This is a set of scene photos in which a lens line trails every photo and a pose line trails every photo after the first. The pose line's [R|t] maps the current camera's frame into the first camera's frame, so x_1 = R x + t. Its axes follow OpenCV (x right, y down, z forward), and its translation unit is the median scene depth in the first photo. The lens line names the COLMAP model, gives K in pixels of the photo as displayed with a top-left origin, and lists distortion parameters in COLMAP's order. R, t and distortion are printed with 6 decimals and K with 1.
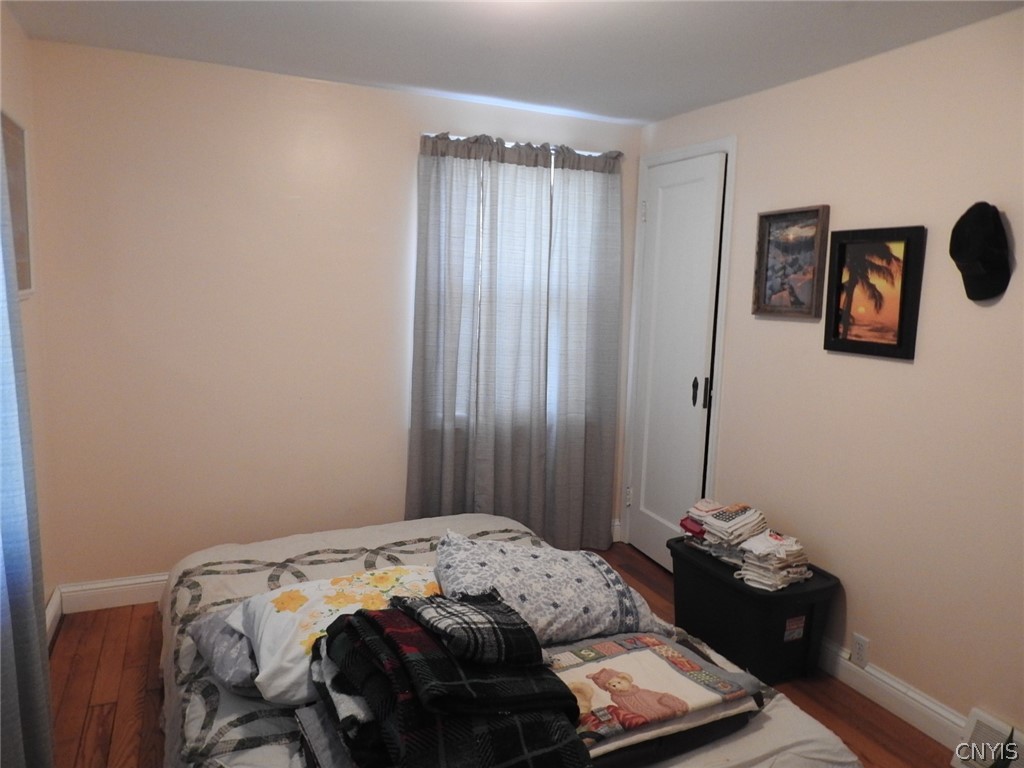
lens RADIAL K [[722.1, 0, 512.0], [0, 722.1, 384.0], [0, 0, 1]] dist [0.002495, 0.000226]
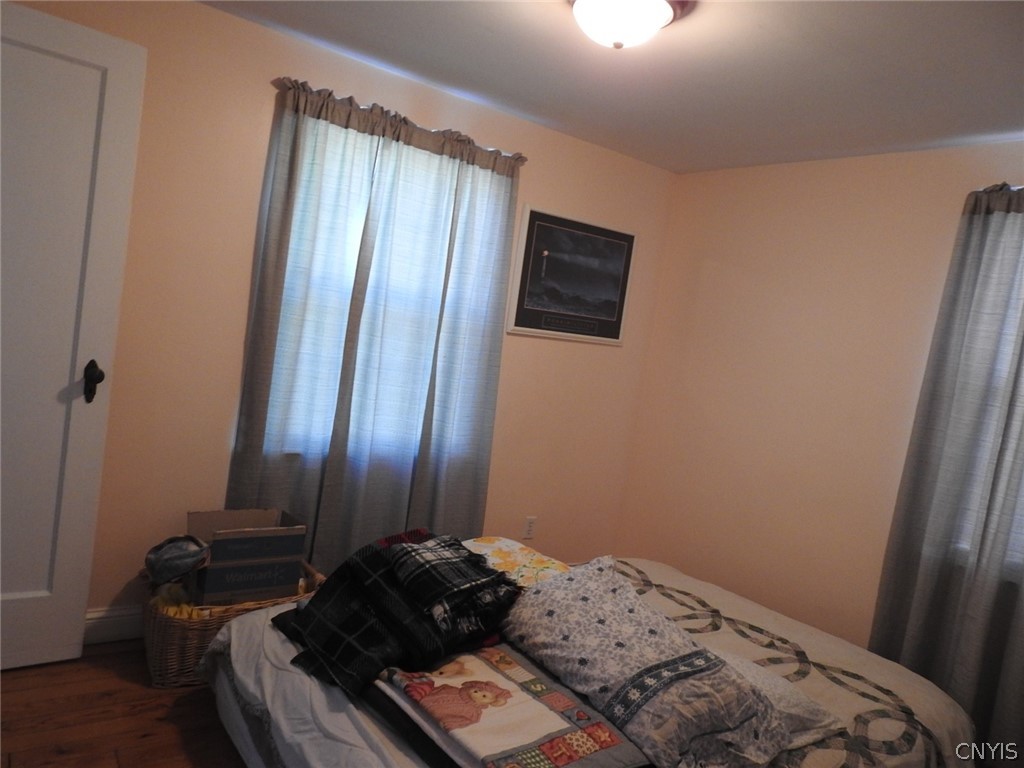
lens RADIAL K [[721.1, 0, 512.0], [0, 721.1, 384.0], [0, 0, 1]] dist [0.004016, 0.001908]
pose [[0.231229, 0.081591, -0.969472, 0.919650], [-0.264566, 0.964199, 0.018045, -0.017828], [0.936236, 0.252317, 0.244537, 0.594080]]
